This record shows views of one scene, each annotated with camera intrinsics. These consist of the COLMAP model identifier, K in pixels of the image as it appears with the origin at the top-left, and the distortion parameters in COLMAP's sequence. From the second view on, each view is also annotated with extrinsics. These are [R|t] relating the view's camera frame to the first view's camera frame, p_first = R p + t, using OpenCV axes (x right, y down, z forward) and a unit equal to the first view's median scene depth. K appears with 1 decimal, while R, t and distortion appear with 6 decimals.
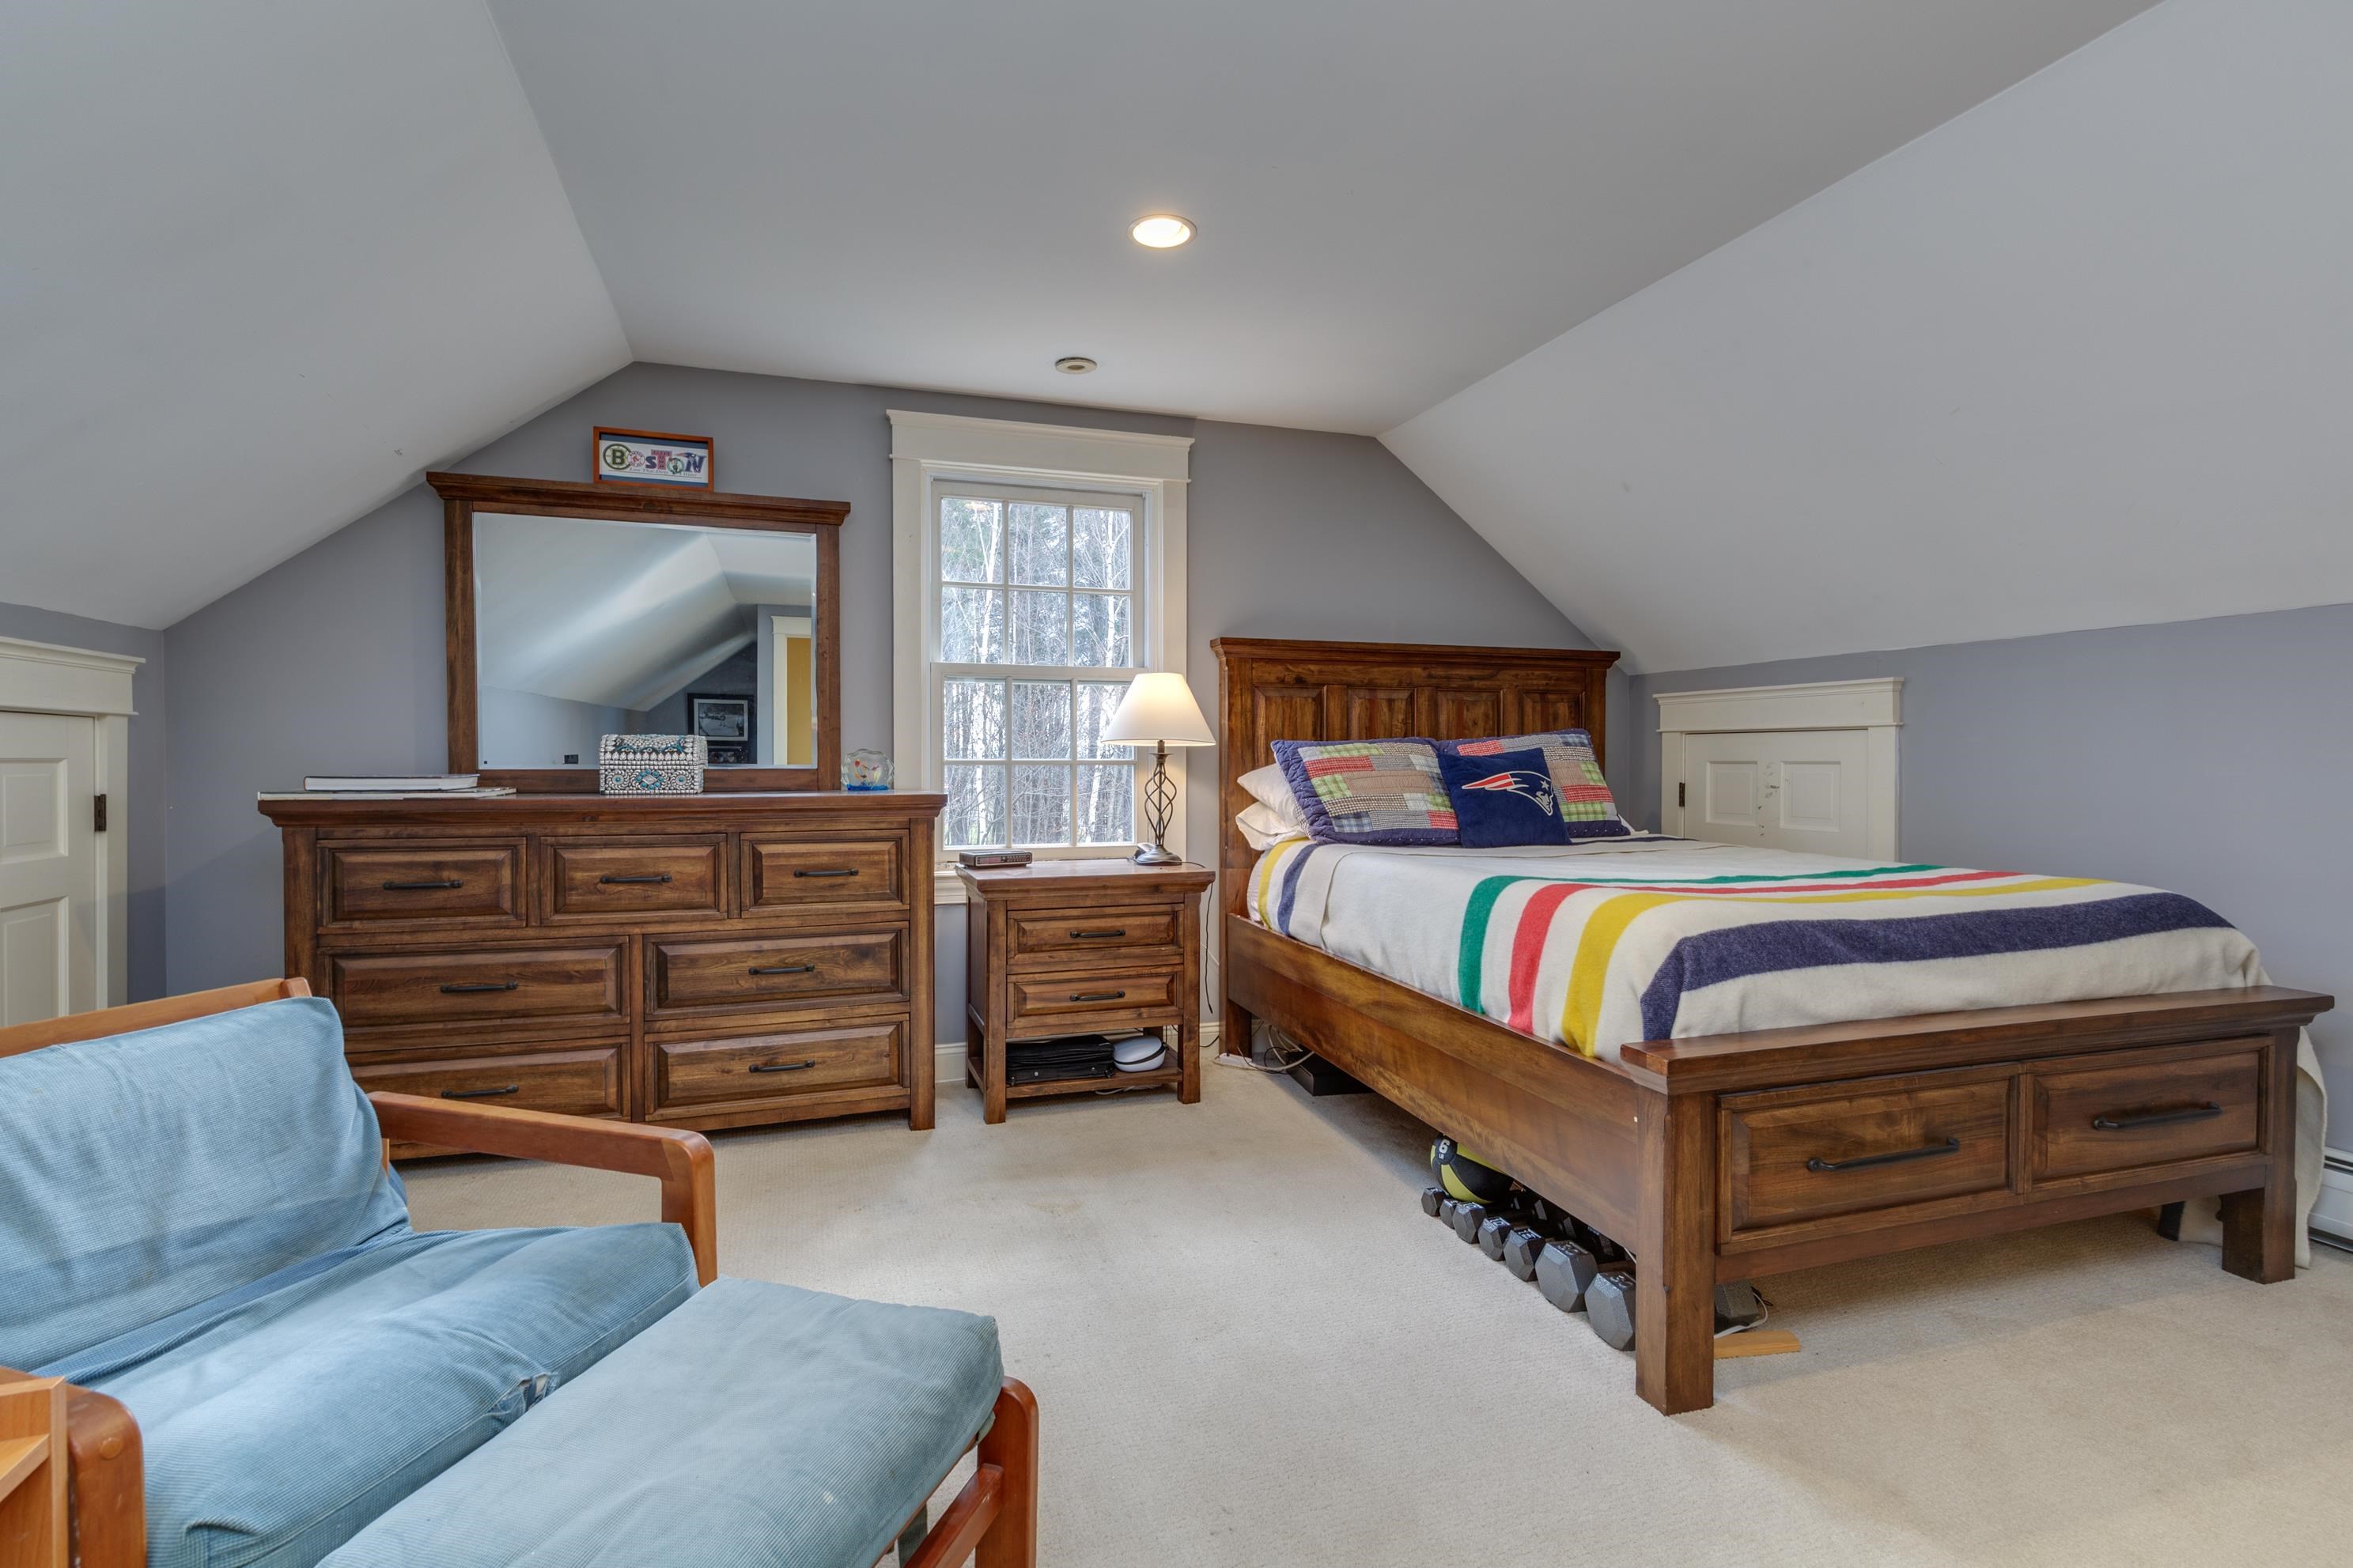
lens RADIAL K [[1085.9, 0, 1187.7], [0, 1085.9, 767.5], [0, 0, 1]] dist [0.001922, 0.000018]
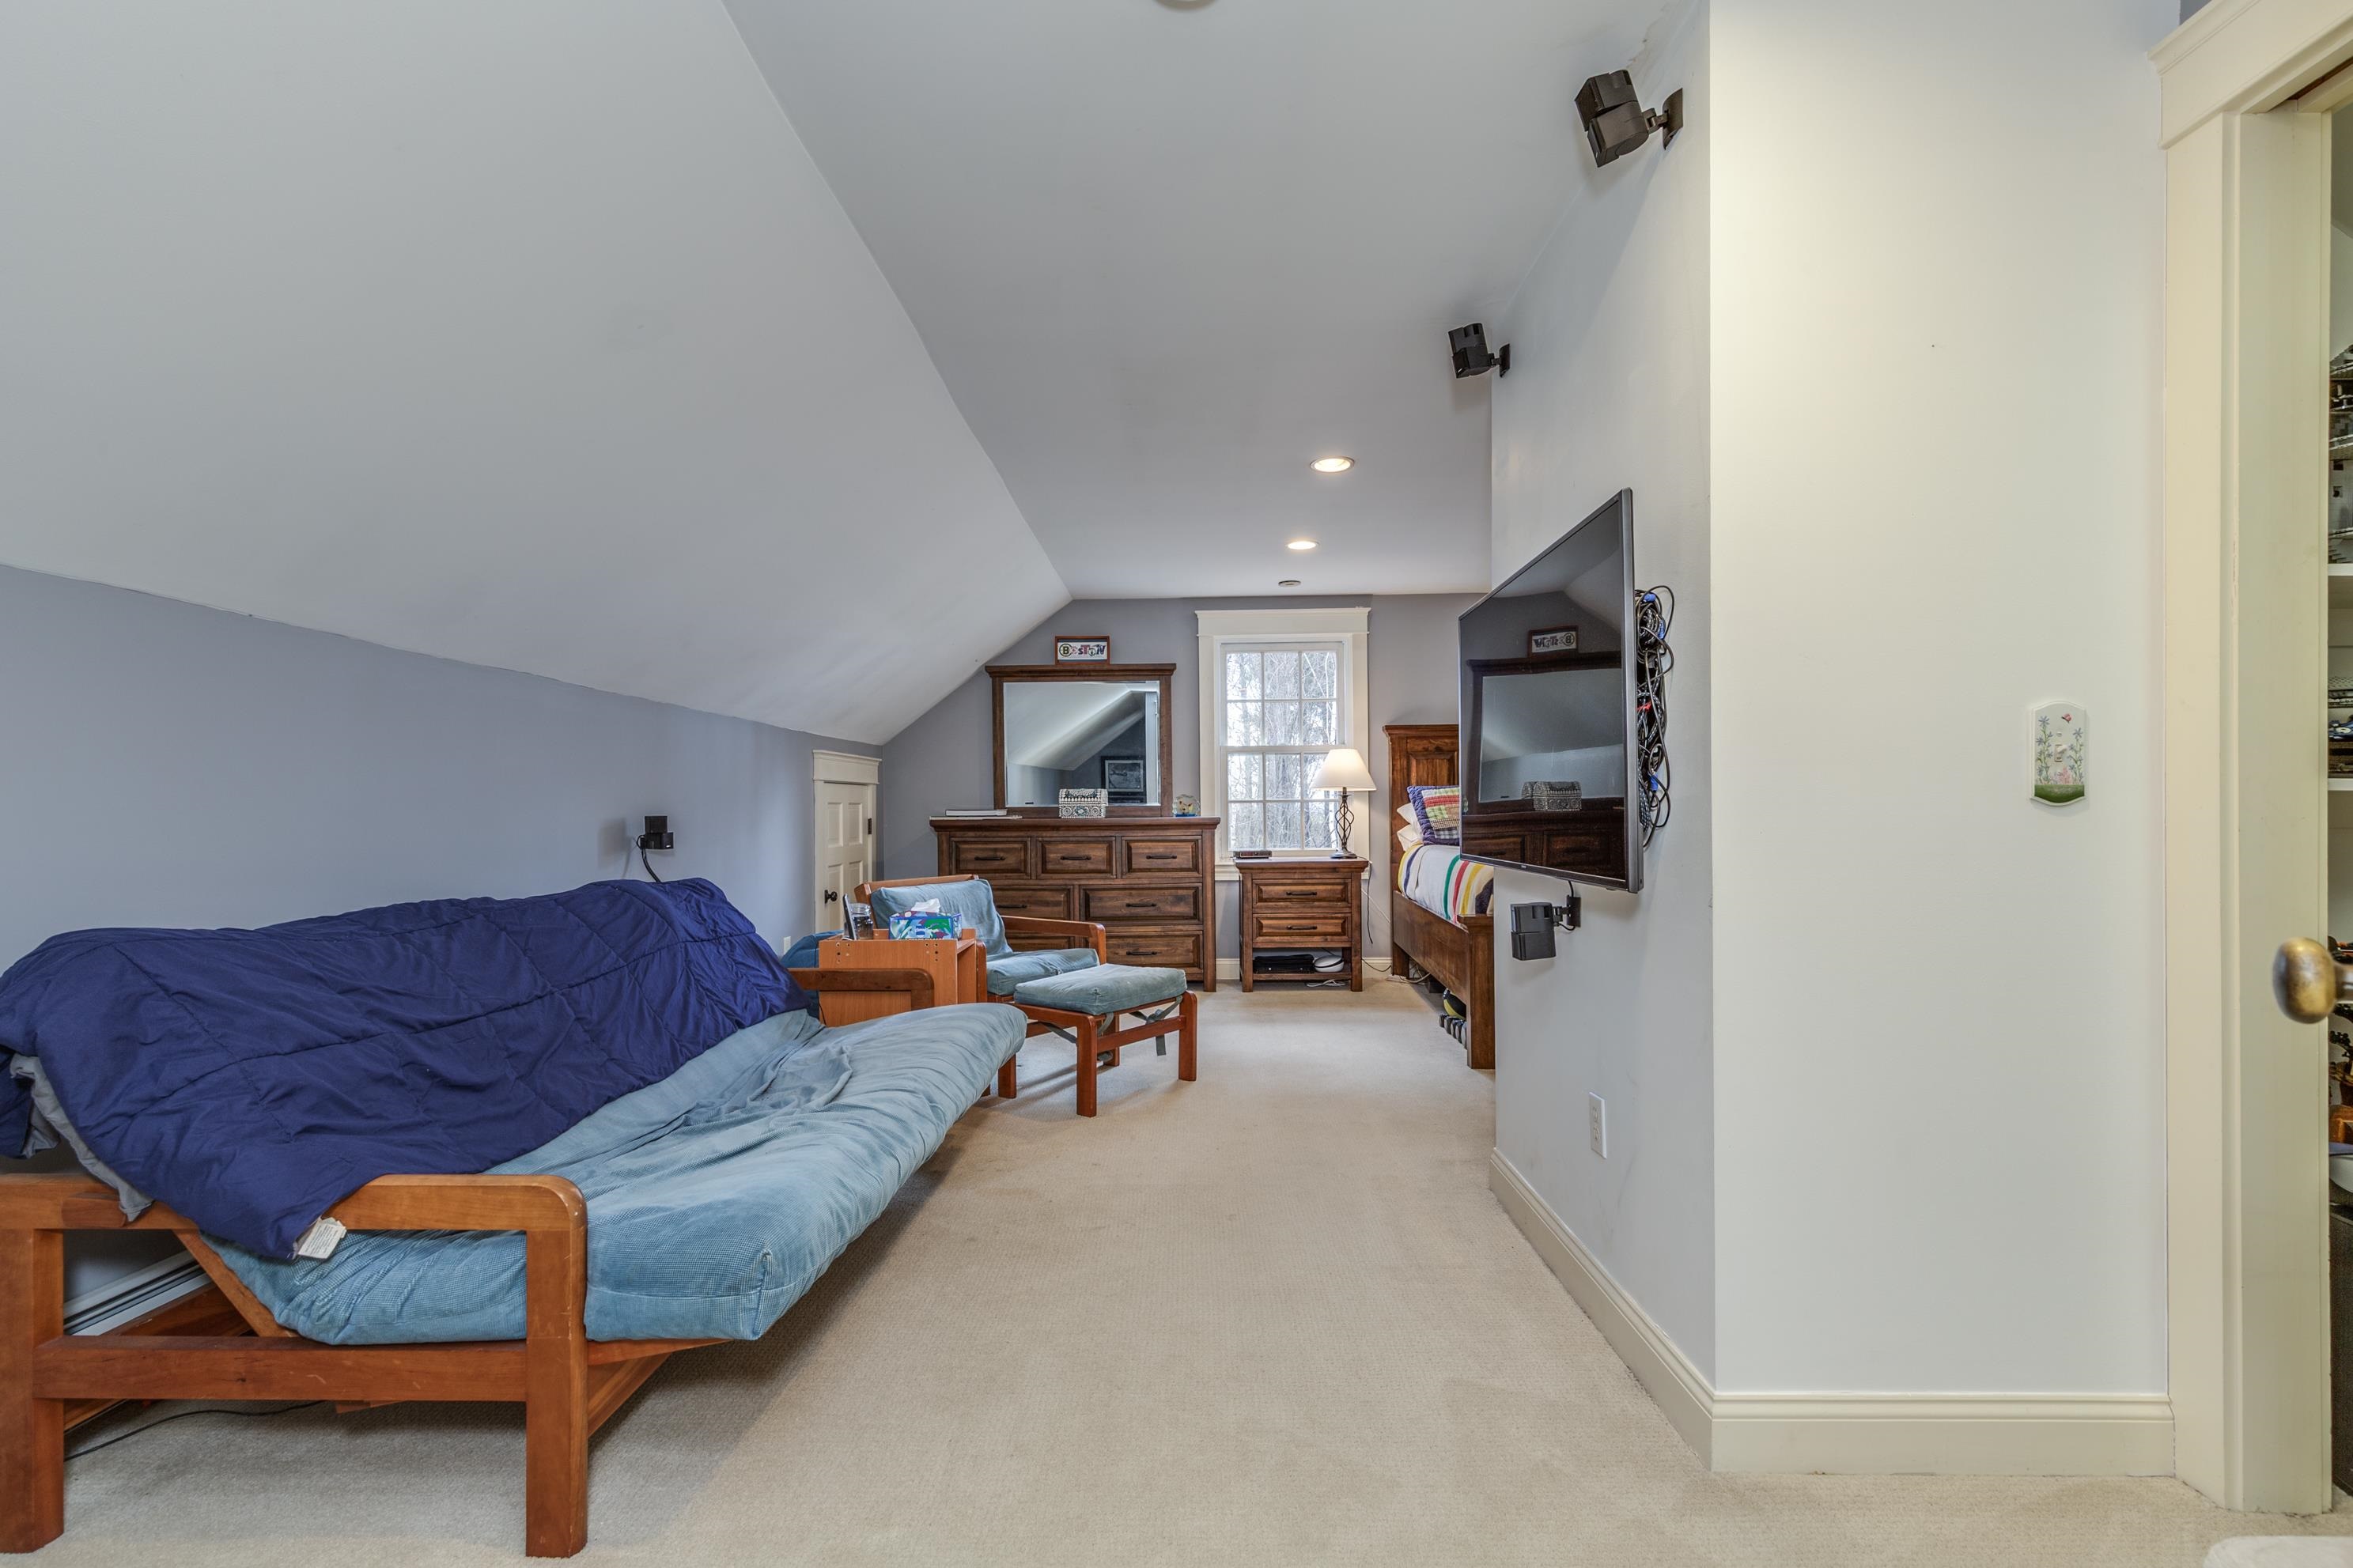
lens RADIAL K [[1085.9, 0, 1187.7], [0, 1085.9, 767.5], [0, 0, 1]] dist [0.001922, 0.000018]
pose [[0.937794, -0.021915, -0.346501, 0.368104], [0.007689, 0.999072, -0.042377, 0.016350], [0.347108, 0.037077, 0.937092, -0.775103]]
